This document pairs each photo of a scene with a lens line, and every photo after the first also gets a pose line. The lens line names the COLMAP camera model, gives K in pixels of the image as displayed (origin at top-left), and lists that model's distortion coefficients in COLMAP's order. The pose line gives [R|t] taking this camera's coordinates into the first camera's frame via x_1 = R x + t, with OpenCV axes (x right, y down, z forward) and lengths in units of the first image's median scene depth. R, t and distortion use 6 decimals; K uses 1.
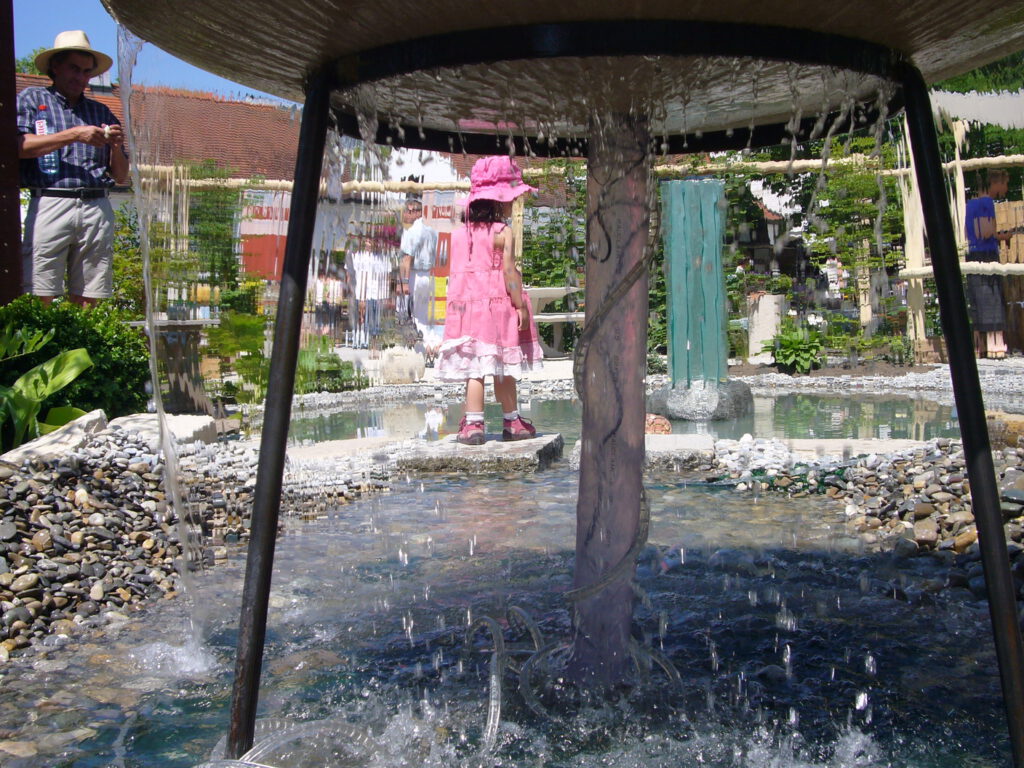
lens RADIAL K [[1265.4, 0, 512.7], [0, 1265.4, 363.4], [0, 0, 1]] dist [-0.082312, 0.072794]
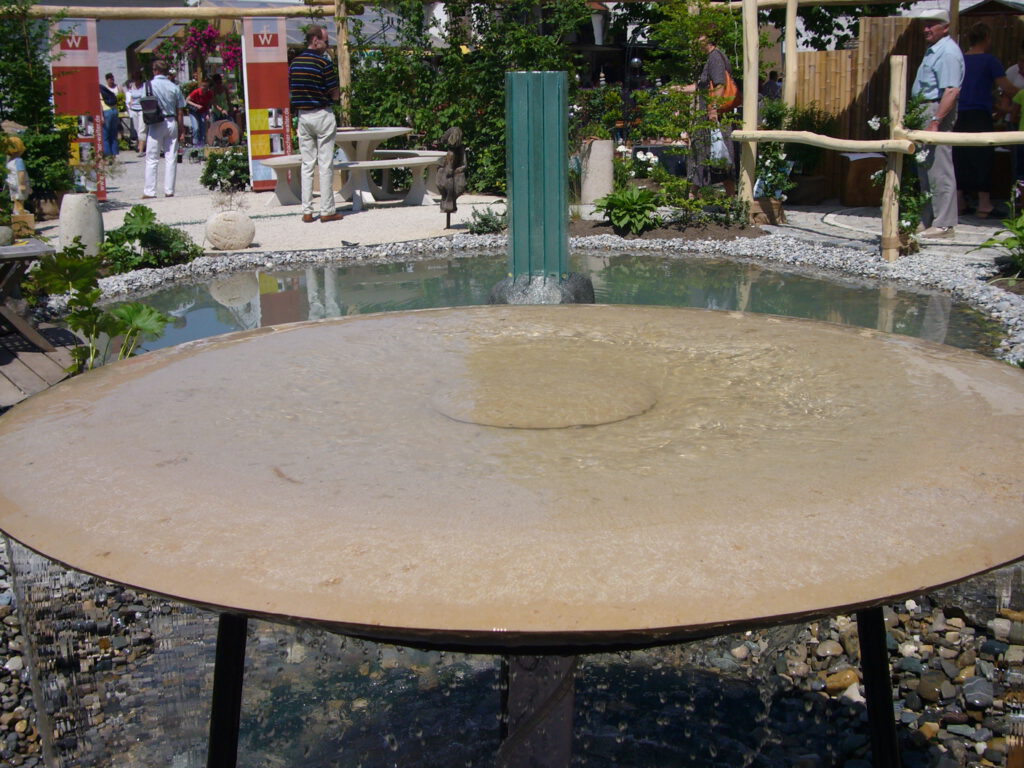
lens RADIAL K [[1250.1, 0, 512.0], [0, 1250.1, 384.0], [0, 0, 1]] dist [-0.092391, 0.070997]
pose [[0.989965, -0.025596, 0.138974, -0.039591], [-0.002402, 0.980268, 0.197660, -0.281884], [-0.141291, -0.196010, 0.970369, 0.080631]]
